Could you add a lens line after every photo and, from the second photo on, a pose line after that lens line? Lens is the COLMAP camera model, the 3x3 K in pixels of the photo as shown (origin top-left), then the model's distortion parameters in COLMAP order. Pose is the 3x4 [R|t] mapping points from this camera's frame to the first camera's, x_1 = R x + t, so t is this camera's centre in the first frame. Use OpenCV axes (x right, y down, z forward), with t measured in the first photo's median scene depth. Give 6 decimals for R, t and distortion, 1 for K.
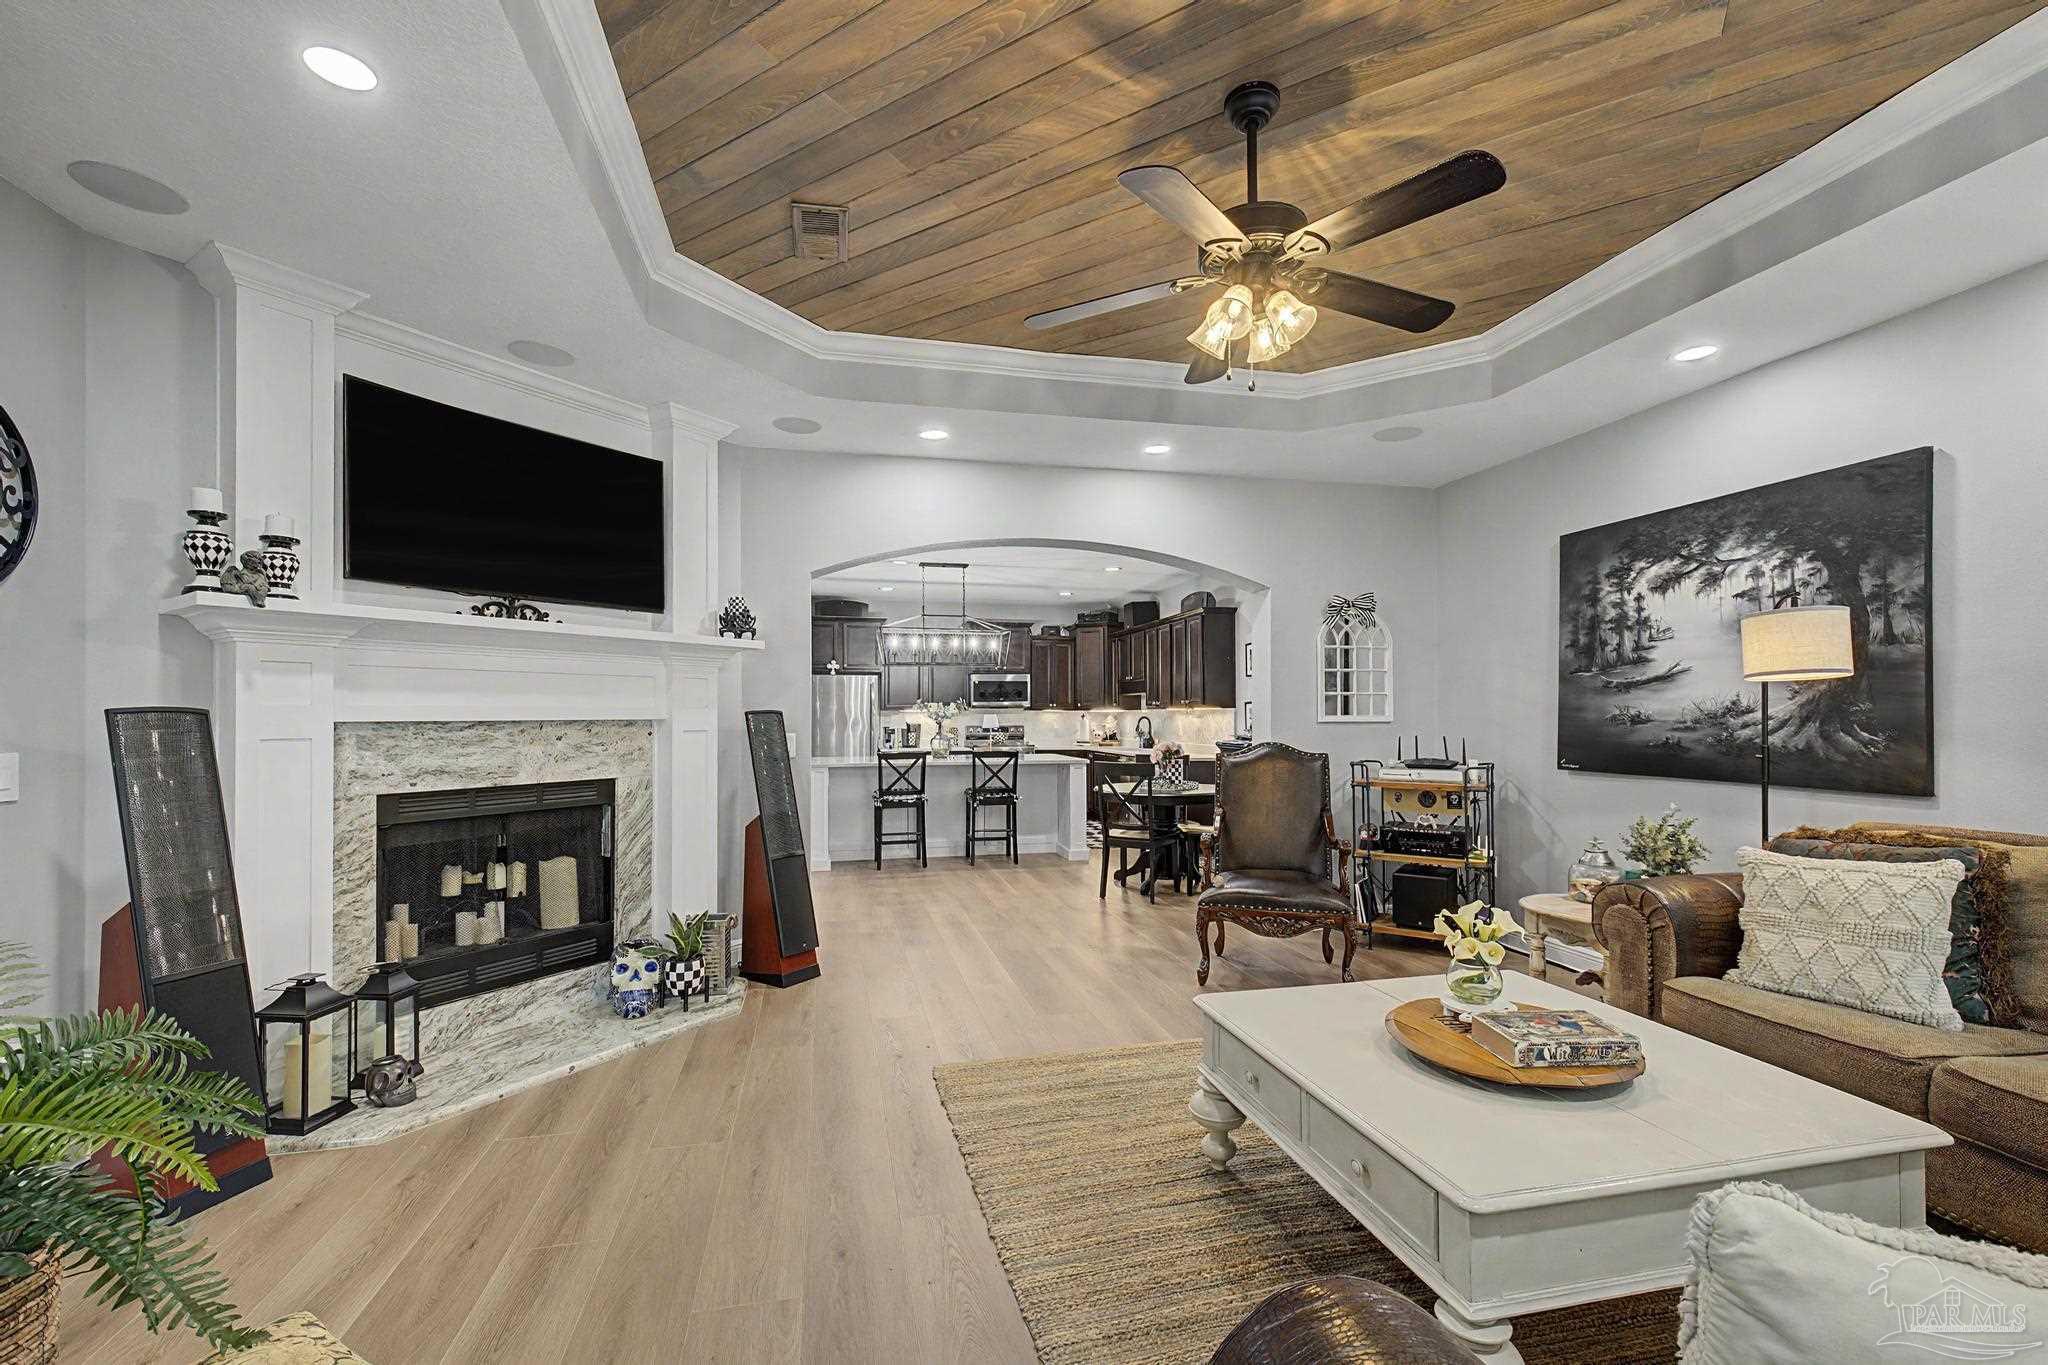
lens RADIAL K [[882.7, 0, 1020.9], [0, 882.7, 695.8], [0, 0, 1]] dist [0.018101, -0.000414]
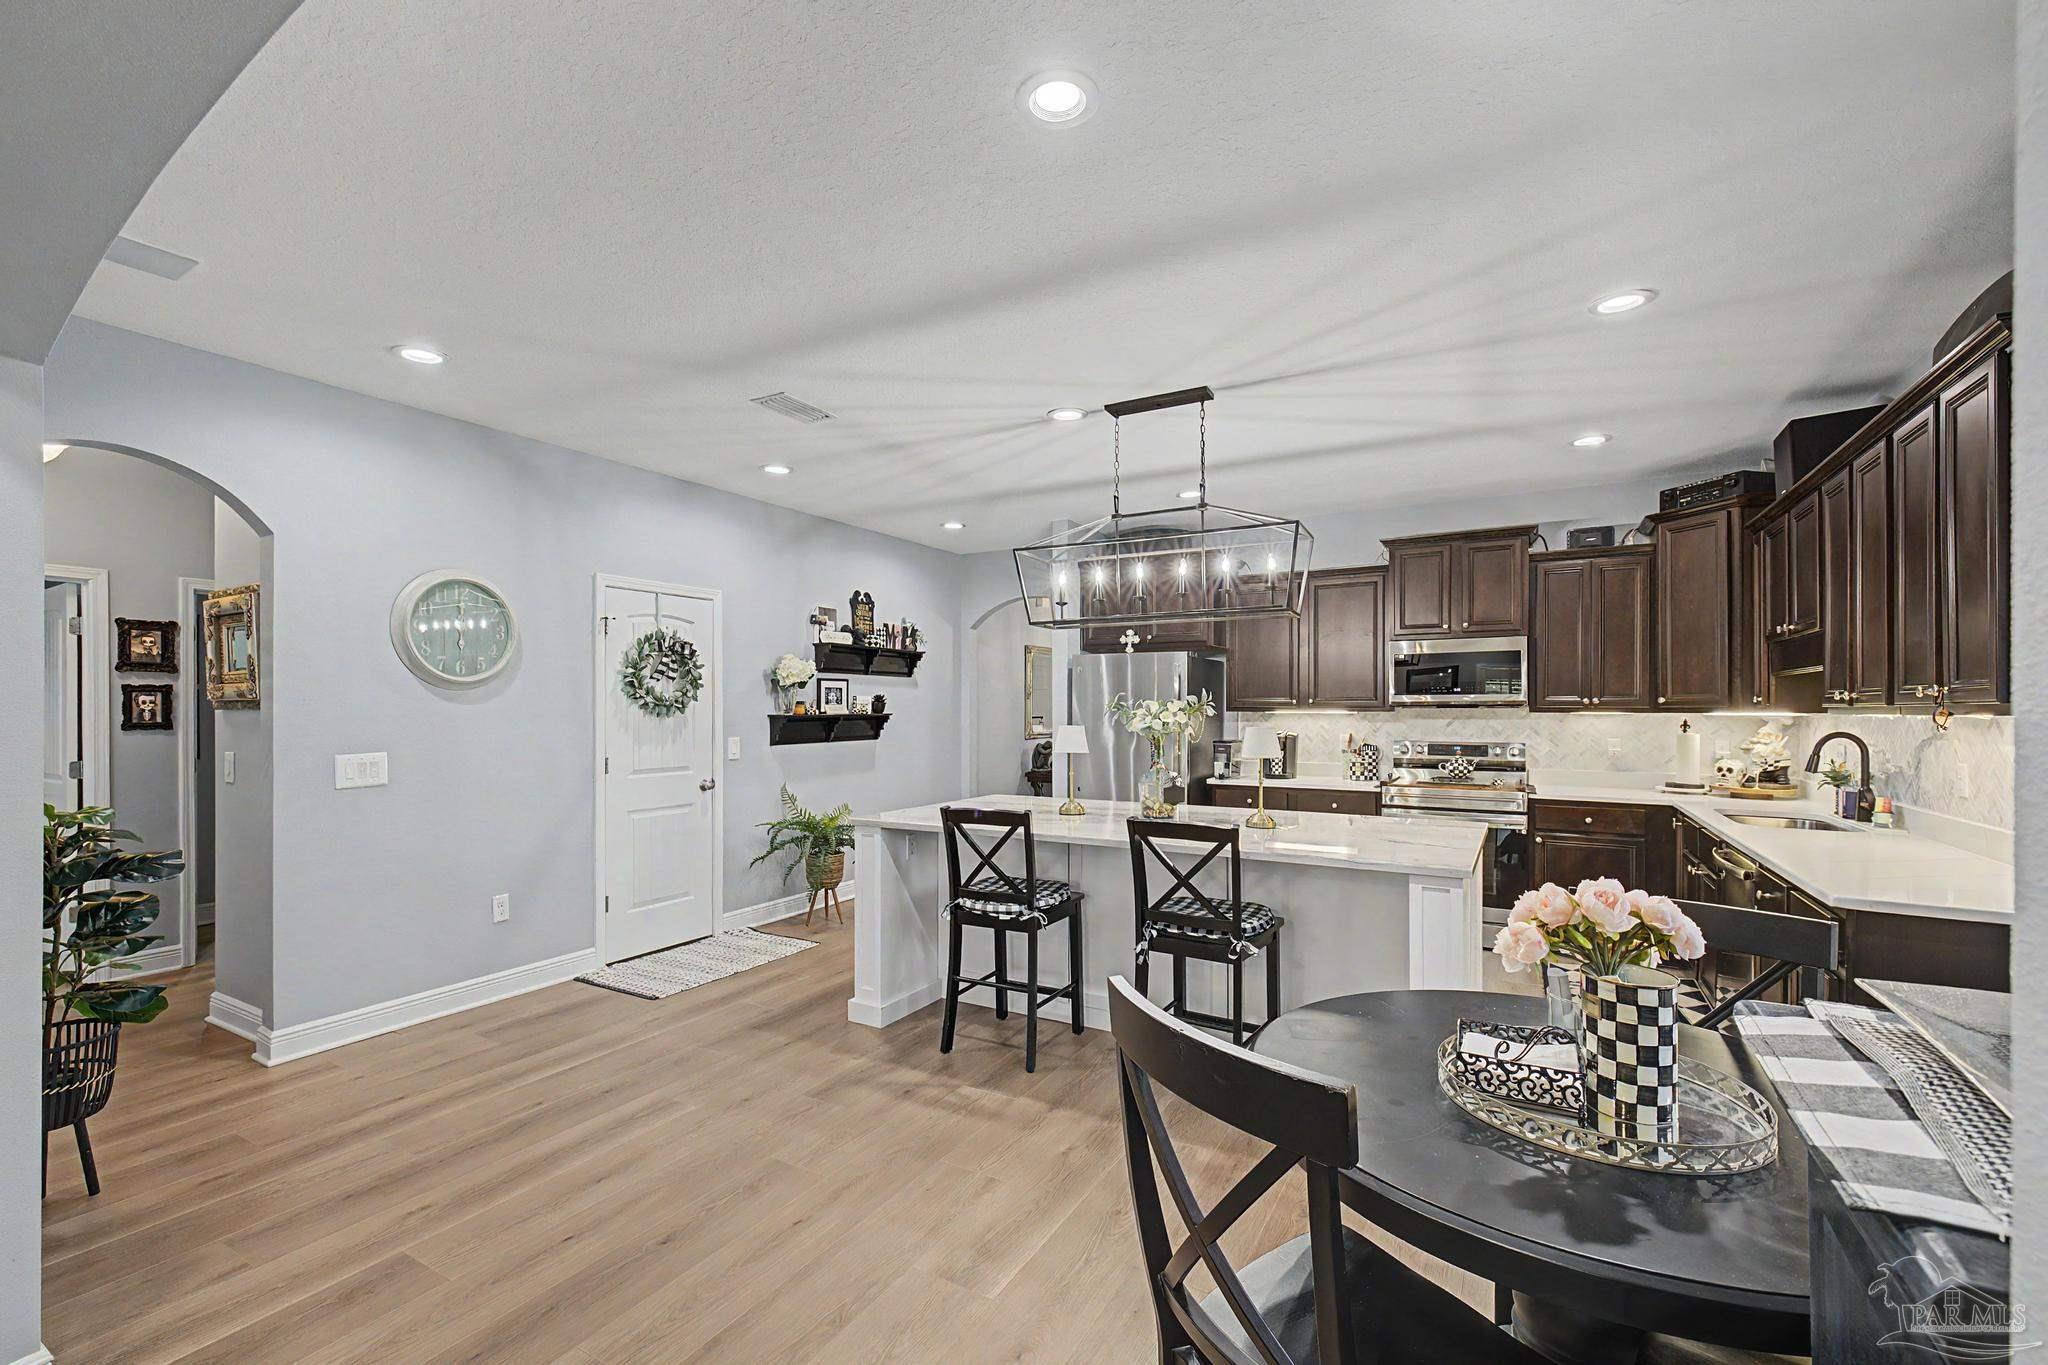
lens RADIAL K [[882.7, 0, 1020.6], [0, 882.7, 702.0], [0, 0, 1]] dist [0.018101, -0.000414]
pose [[0.743232, -0.004117, -0.669022, 0.126743], [0.011902, 0.999904, 0.007069, 0.004678], [0.668928, -0.013217, 0.743209, 0.467376]]
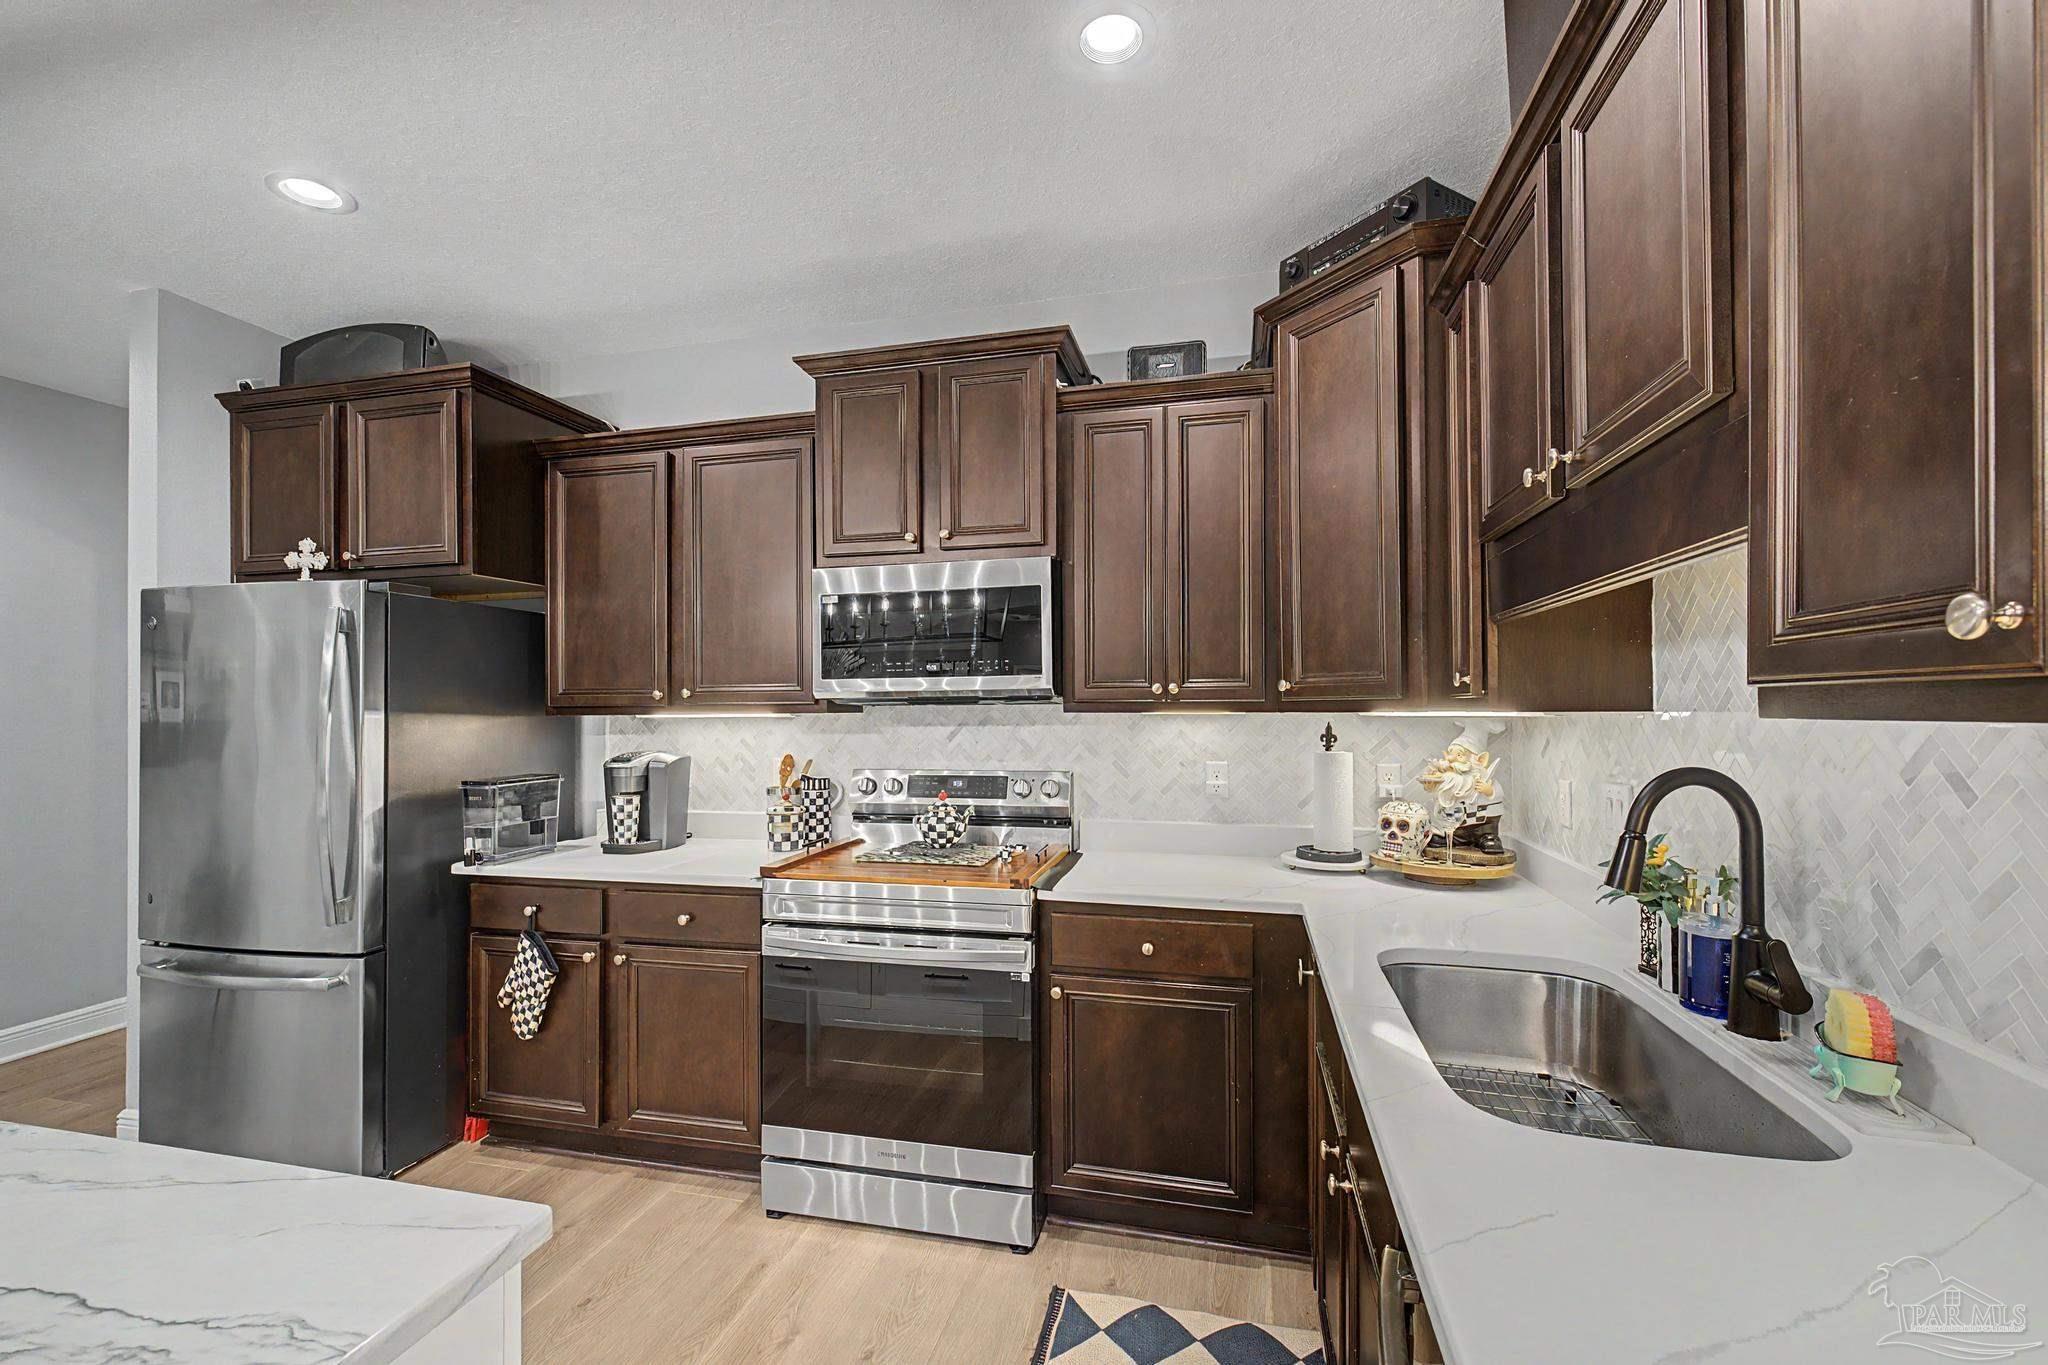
lens RADIAL K [[882.7, 0, 1015.7], [0, 882.7, 693.4], [0, 0, 1]] dist [0.018101, -0.000414]
pose [[0.897348, -0.011863, -0.441164, 0.102707], [0.014197, 0.999897, 0.001989, 0.011184], [0.441095, -0.008048, 0.897424, 0.794126]]
